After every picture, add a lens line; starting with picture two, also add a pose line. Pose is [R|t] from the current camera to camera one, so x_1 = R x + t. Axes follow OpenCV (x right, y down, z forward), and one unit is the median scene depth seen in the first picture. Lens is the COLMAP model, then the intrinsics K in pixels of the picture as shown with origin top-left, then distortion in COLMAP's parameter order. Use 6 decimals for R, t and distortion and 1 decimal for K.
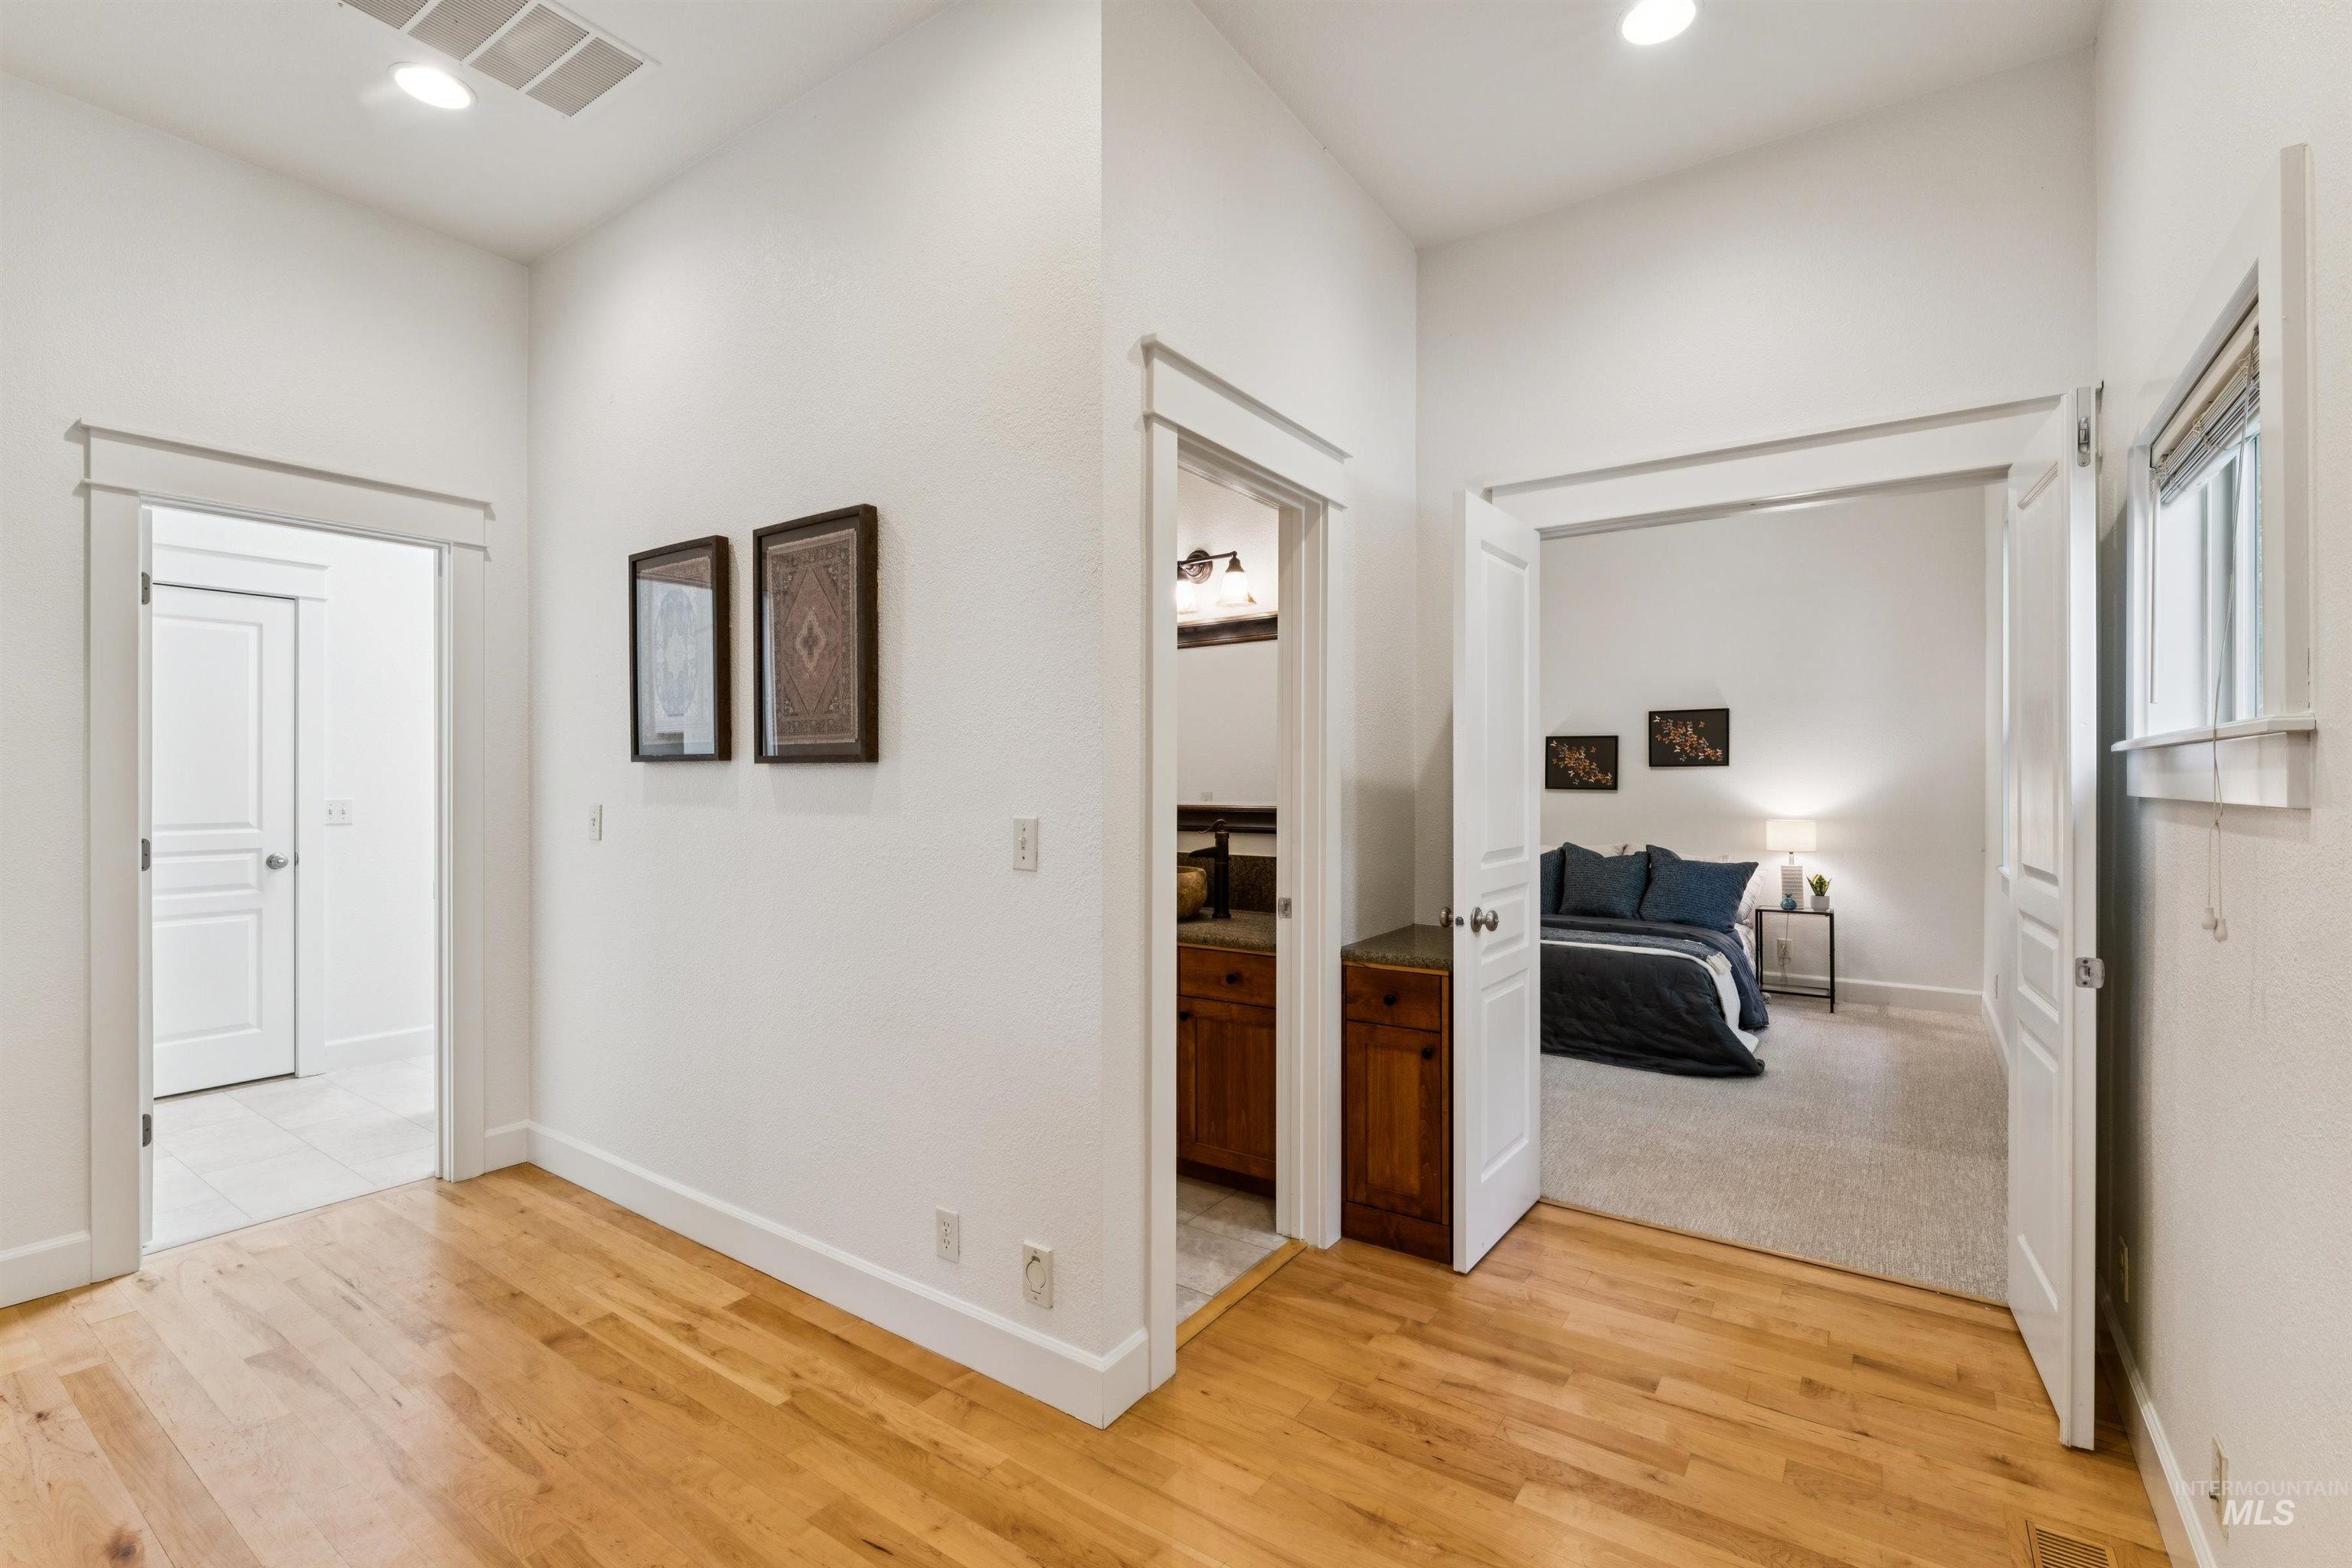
lens RADIAL K [[1031.4, 0, 1169.2], [0, 1031.4, 779.8], [0, 0, 1]] dist [0.002859, -0.000152]
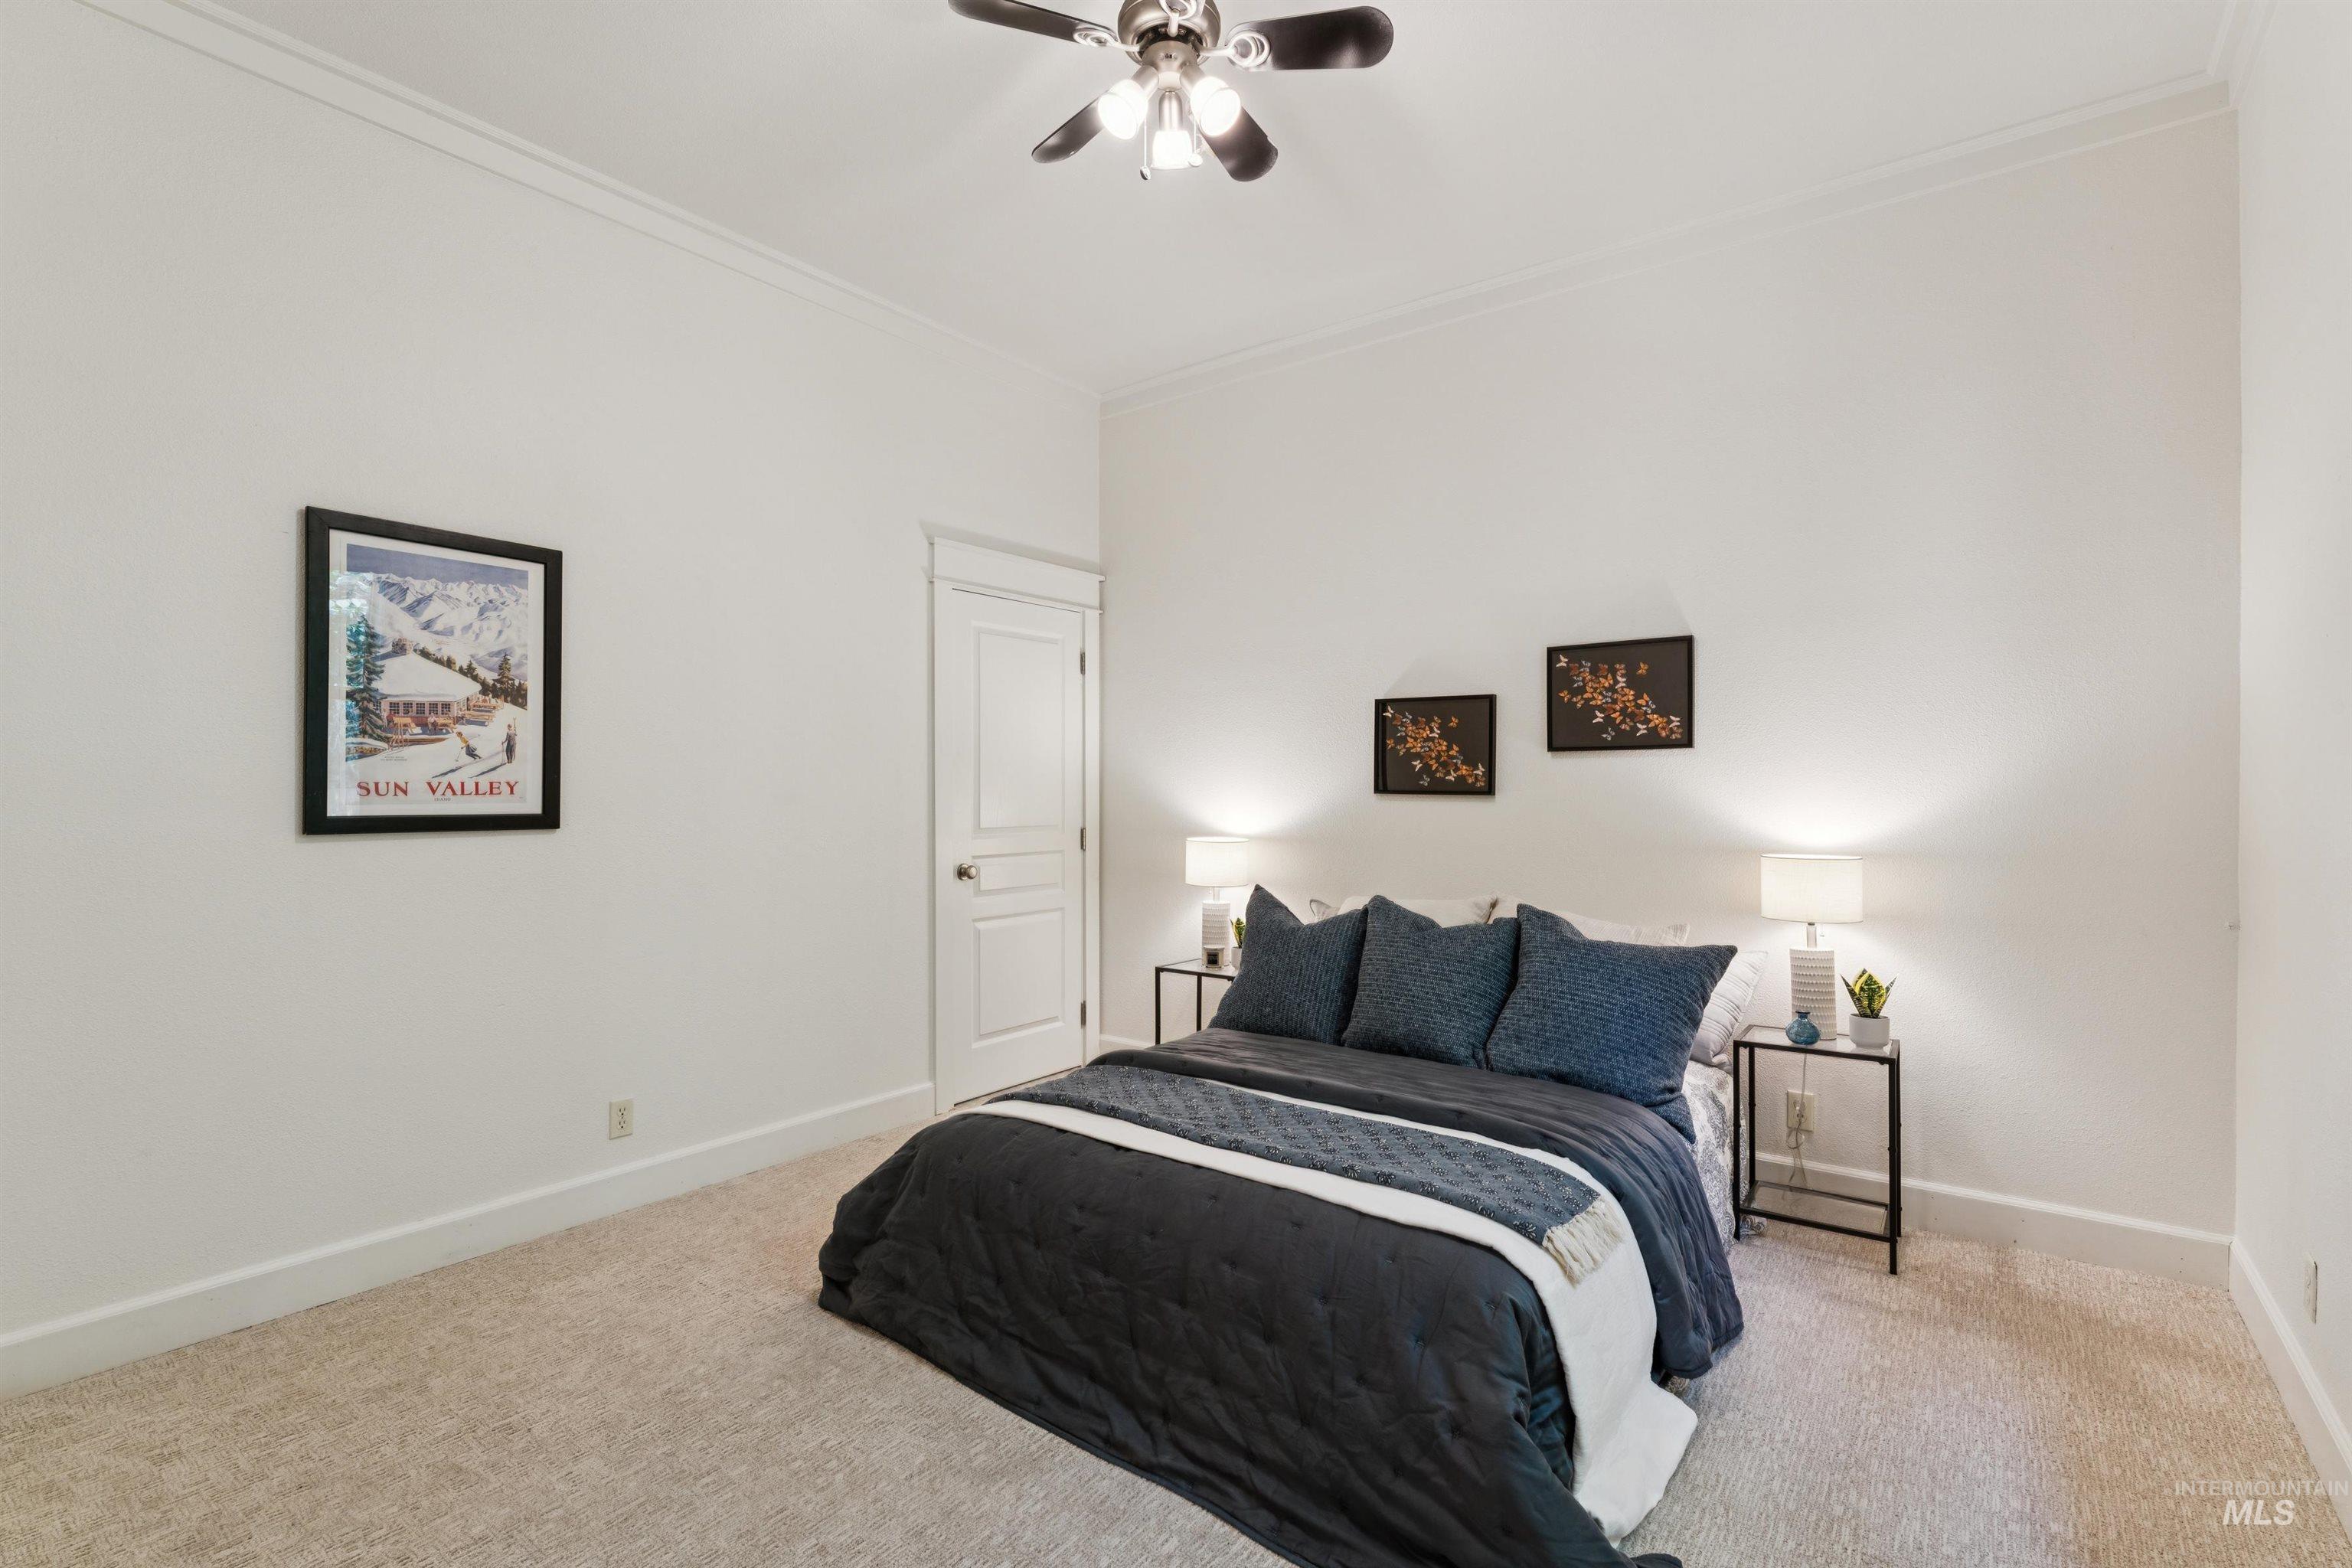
lens RADIAL K [[1051.5, 0, 1179.8], [0, 1051.5, 790.9], [0, 0, 1]] dist [-0.009519, -0.000340]
pose [[0.999201, 0.000547, -0.039972, 0.323112], [-0.000546, 1.000000, 0.000055, 0.008317], [0.039972, -0.000033, 0.999201, 0.491824]]
